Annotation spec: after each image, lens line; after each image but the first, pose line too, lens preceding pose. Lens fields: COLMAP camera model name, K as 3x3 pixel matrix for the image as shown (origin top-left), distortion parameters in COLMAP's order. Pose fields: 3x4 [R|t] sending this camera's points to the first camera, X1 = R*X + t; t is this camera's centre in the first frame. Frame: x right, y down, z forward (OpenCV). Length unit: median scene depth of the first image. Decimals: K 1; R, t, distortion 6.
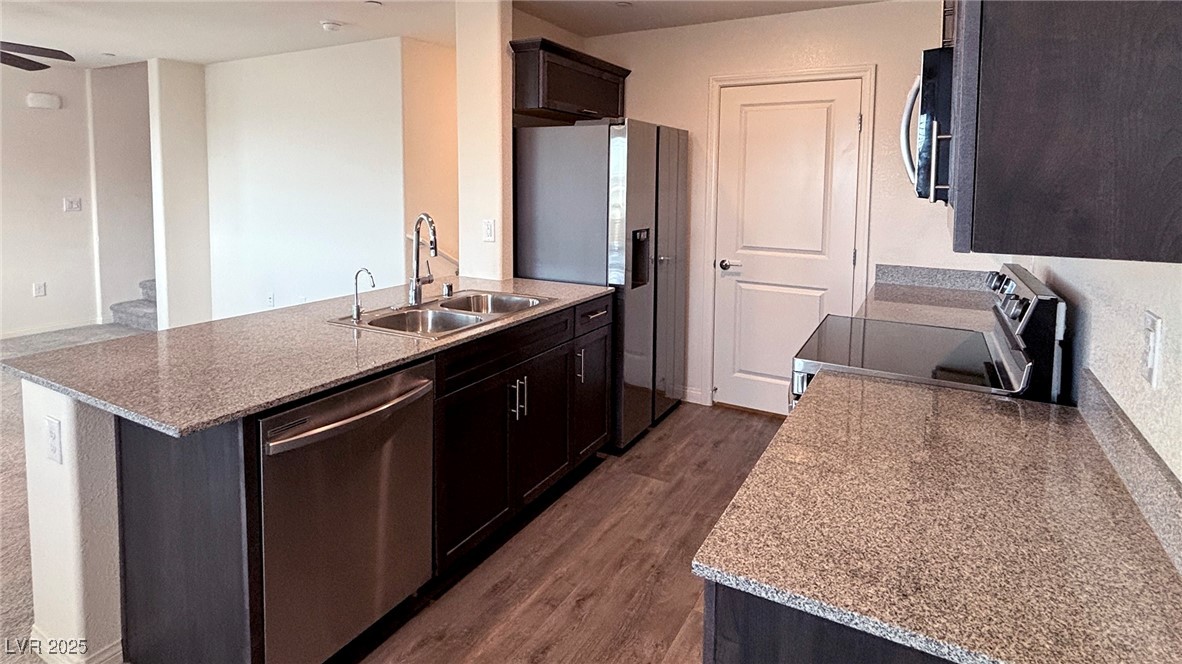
lens RADIAL K [[614.4, 0, 588.9], [0, 614.4, 218.3], [0, 0, 1]] dist [-0.000767, -0.000422]
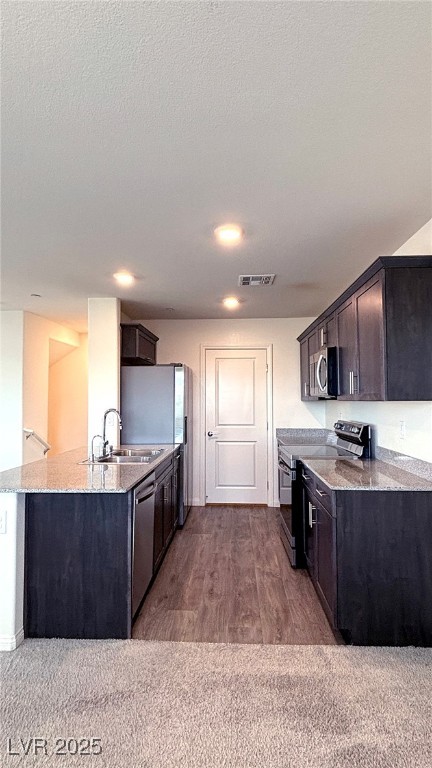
lens RADIAL K [[388.4, 0, 216.0], [0, 388.4, 384.0], [0, 0, 1]] dist [-0.024581, -0.000260]
pose [[0.896656, 0.003283, 0.442716, -0.389532], [0.040353, 0.995204, -0.089108, 0.028317], [-0.440885, 0.097764, 0.892223, -0.218839]]
